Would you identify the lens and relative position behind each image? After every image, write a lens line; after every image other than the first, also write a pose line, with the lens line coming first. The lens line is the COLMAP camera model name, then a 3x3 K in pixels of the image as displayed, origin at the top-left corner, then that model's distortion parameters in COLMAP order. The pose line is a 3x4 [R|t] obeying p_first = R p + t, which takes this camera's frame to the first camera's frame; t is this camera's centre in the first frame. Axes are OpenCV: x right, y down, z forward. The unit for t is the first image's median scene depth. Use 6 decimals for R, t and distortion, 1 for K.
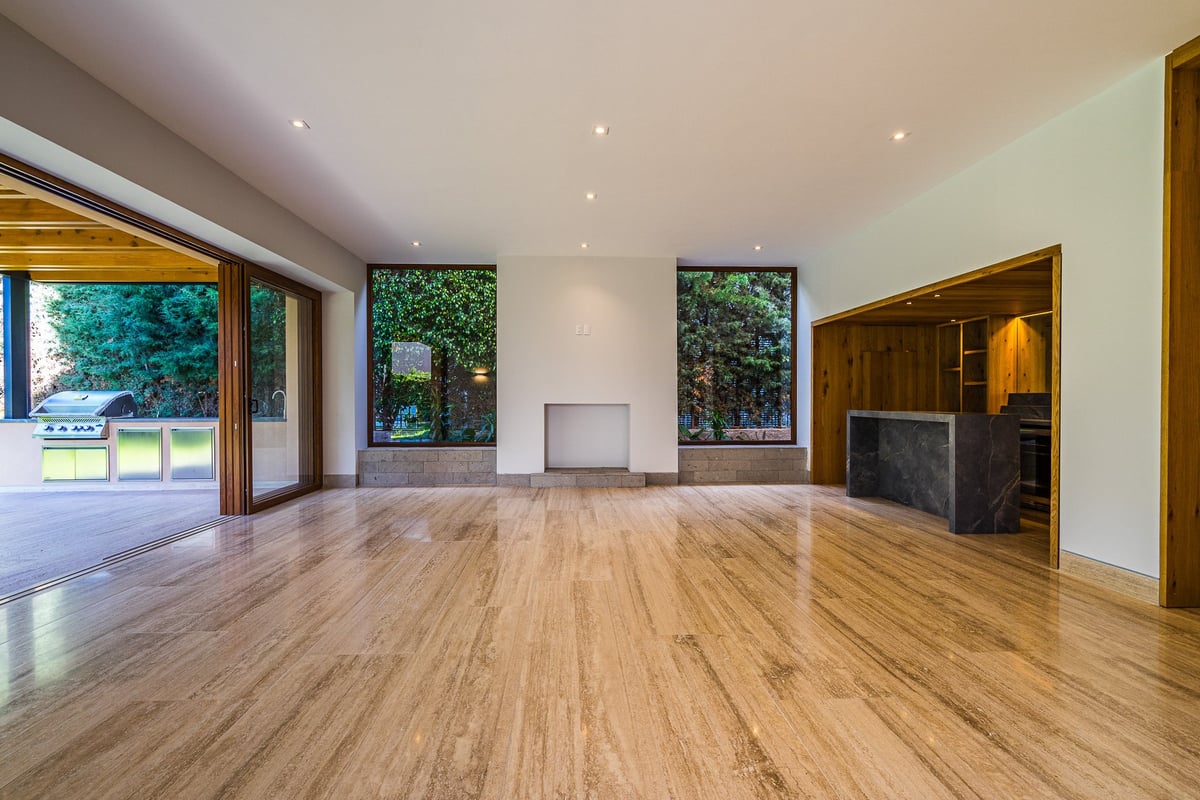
lens RADIAL K [[550.1, 0, 588.9], [0, 550.1, 401.8], [0, 0, 1]] dist [0.005894, 0.000947]
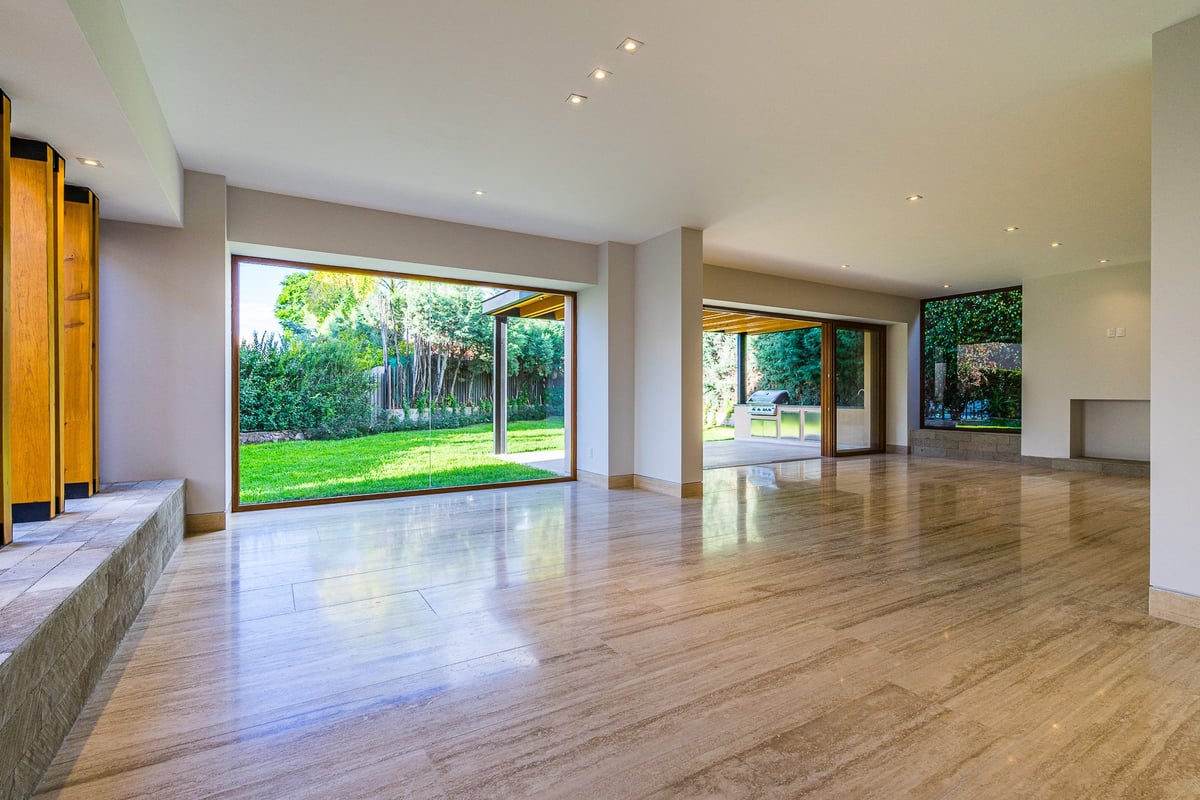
lens RADIAL K [[550.1, 0, 591.9], [0, 550.1, 397.4], [0, 0, 1]] dist [0.005894, 0.000947]
pose [[0.492324, 0.006367, -0.870389, 0.431556], [-0.005379, 0.999976, 0.004273, -0.000346], [0.870396, 0.002578, 0.492346, -0.448674]]
